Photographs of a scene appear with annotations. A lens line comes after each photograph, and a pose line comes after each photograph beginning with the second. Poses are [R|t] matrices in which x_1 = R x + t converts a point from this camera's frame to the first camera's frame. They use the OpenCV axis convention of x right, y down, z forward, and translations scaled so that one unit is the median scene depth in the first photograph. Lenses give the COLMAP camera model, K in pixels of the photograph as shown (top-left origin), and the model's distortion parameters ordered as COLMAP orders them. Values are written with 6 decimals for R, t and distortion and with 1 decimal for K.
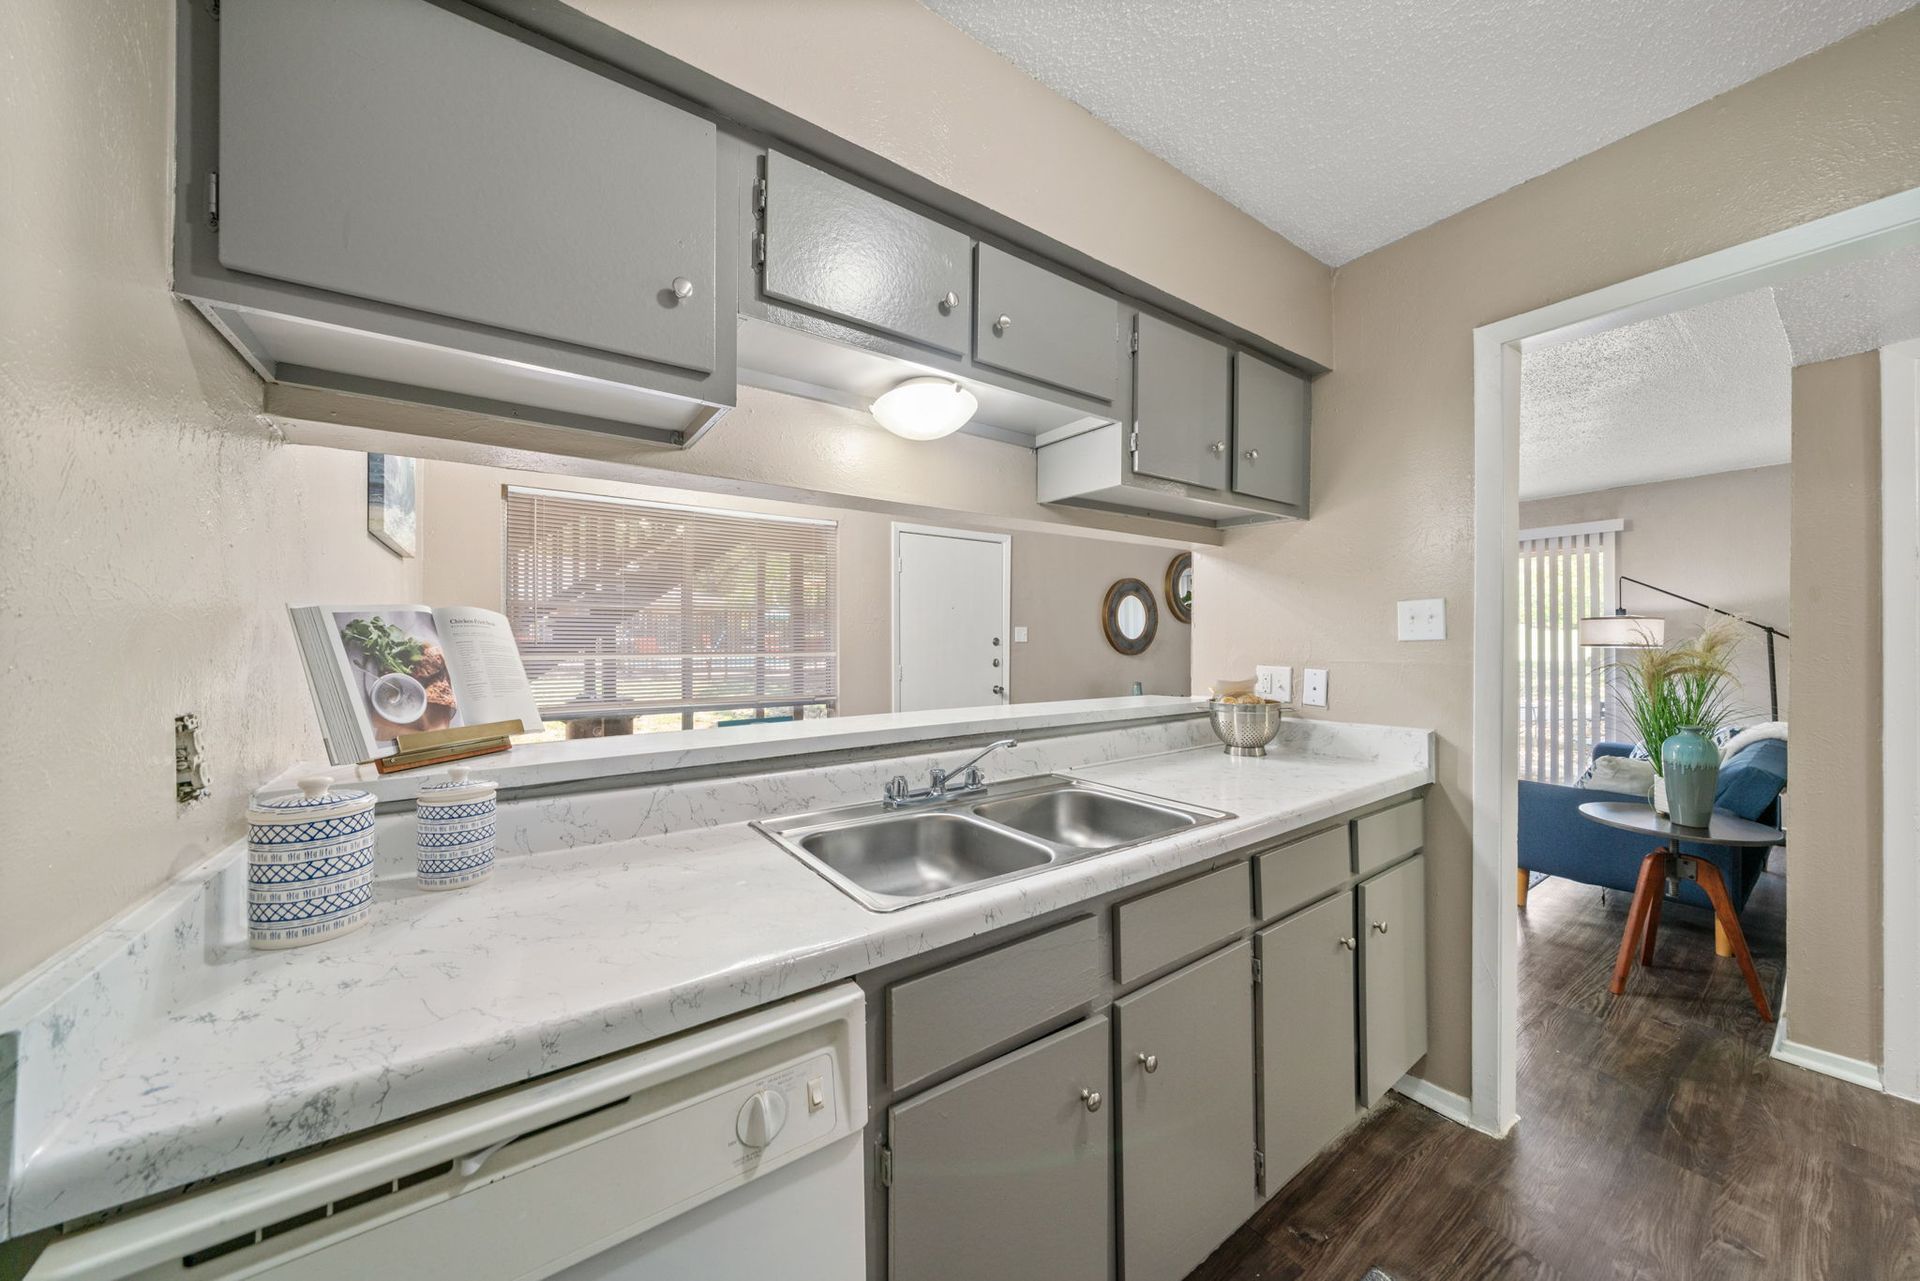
lens RADIAL K [[658.5, 0, 967.8], [0, 658.5, 640.4], [0, 0, 1]] dist [-0.000399, -0.000011]
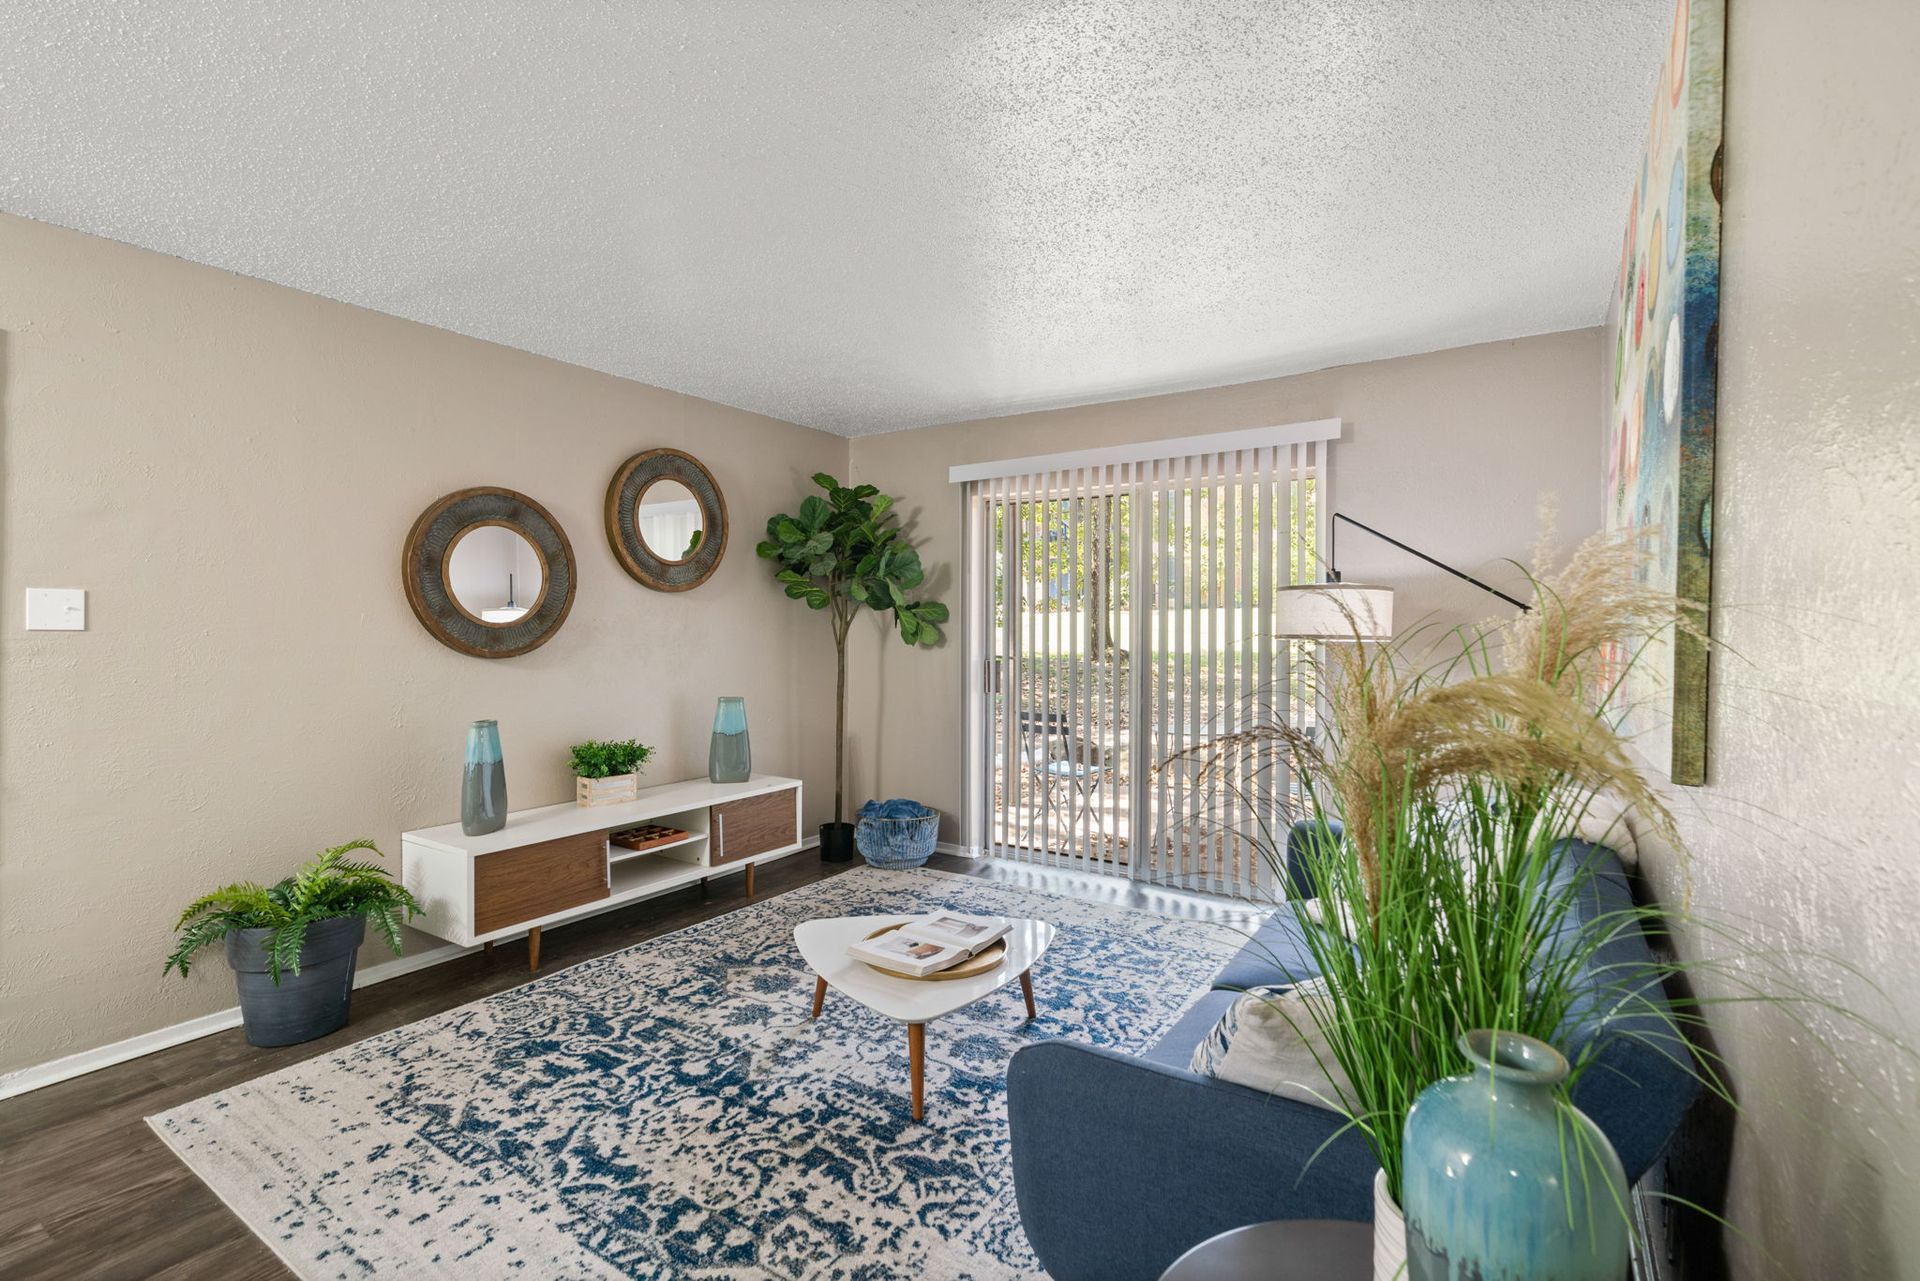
lens RADIAL K [[890.2, 0, 954.3], [0, 890.2, 640.7], [0, 0, 1]] dist [-0.000163, 0.000233]
pose [[0.934857, -0.004487, 0.354995, 0.390455], [-0.002774, 0.999797, 0.019943, -0.003287], [-0.355013, -0.019628, 0.934655, 0.375557]]
